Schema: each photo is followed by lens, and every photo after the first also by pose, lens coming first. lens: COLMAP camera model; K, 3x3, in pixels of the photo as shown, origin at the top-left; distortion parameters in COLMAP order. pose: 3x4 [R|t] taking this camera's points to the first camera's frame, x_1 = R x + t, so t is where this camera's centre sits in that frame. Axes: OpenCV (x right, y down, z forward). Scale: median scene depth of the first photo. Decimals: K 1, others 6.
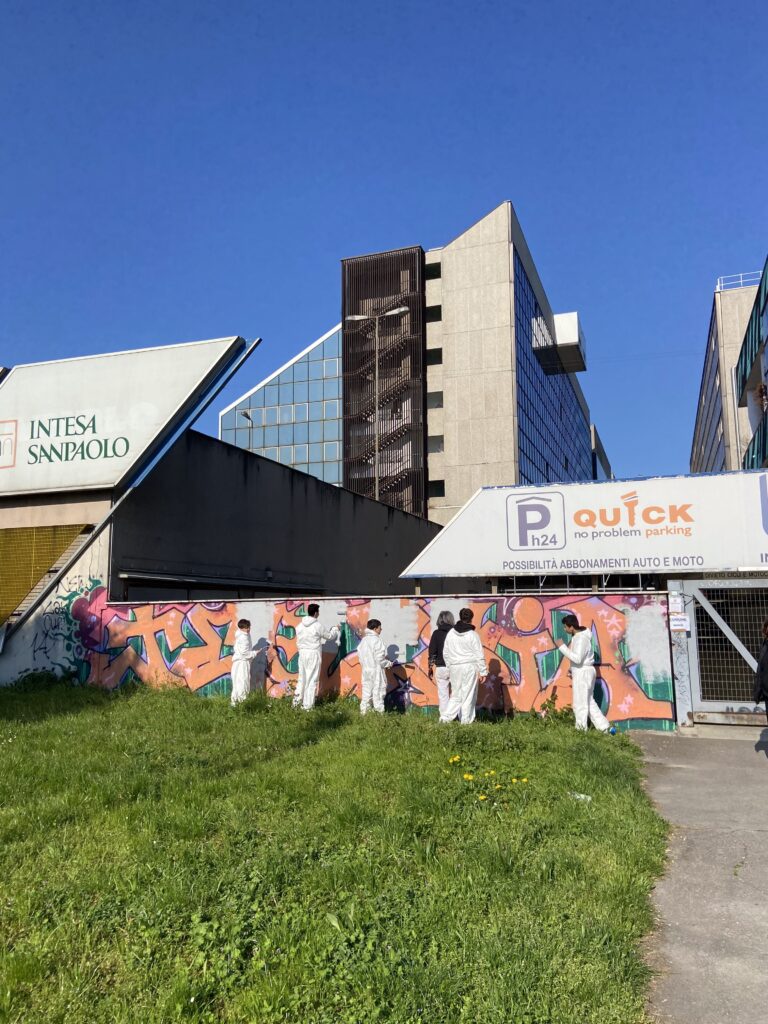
lens RADIAL K [[766.7, 0, 384.0], [0, 766.7, 512.0], [0, 0, 1]] dist [0.063809, 0.000294]
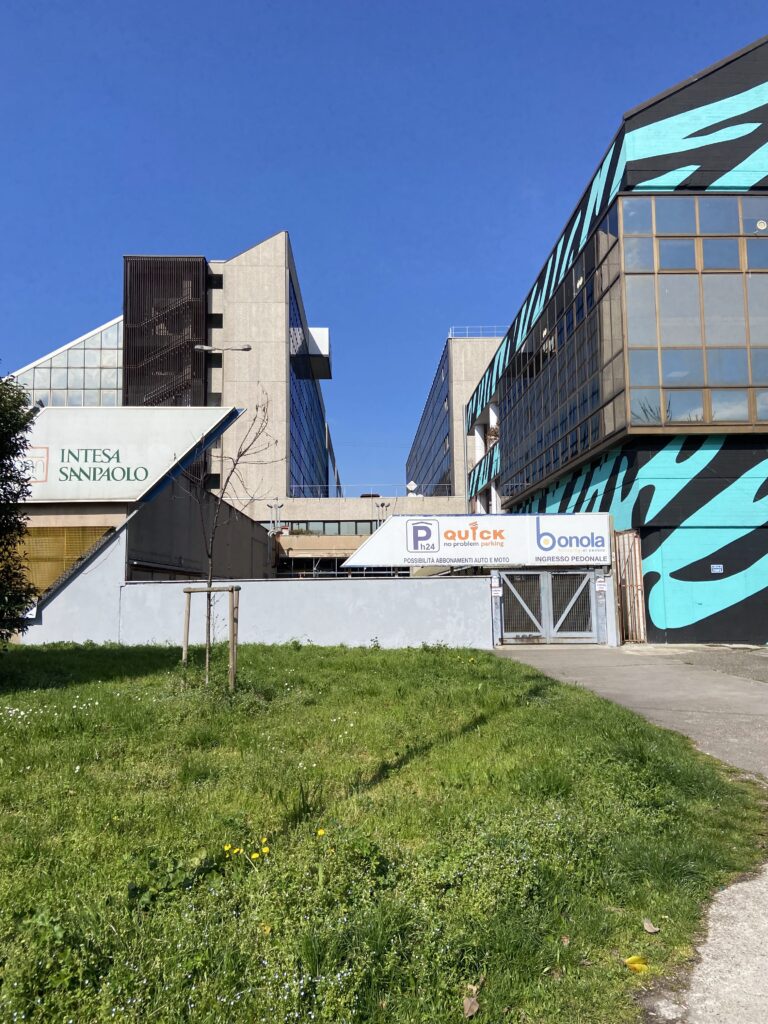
lens RADIAL K [[766.7, 0, 384.0], [0, 766.7, 512.0], [0, 0, 1]] dist [0.063809, 0.000294]
pose [[0.930554, 0.034786, 0.364498, -0.422405], [-0.043201, 0.998954, 0.014954, -0.051968], [-0.363596, -0.029662, 0.931084, -0.481040]]
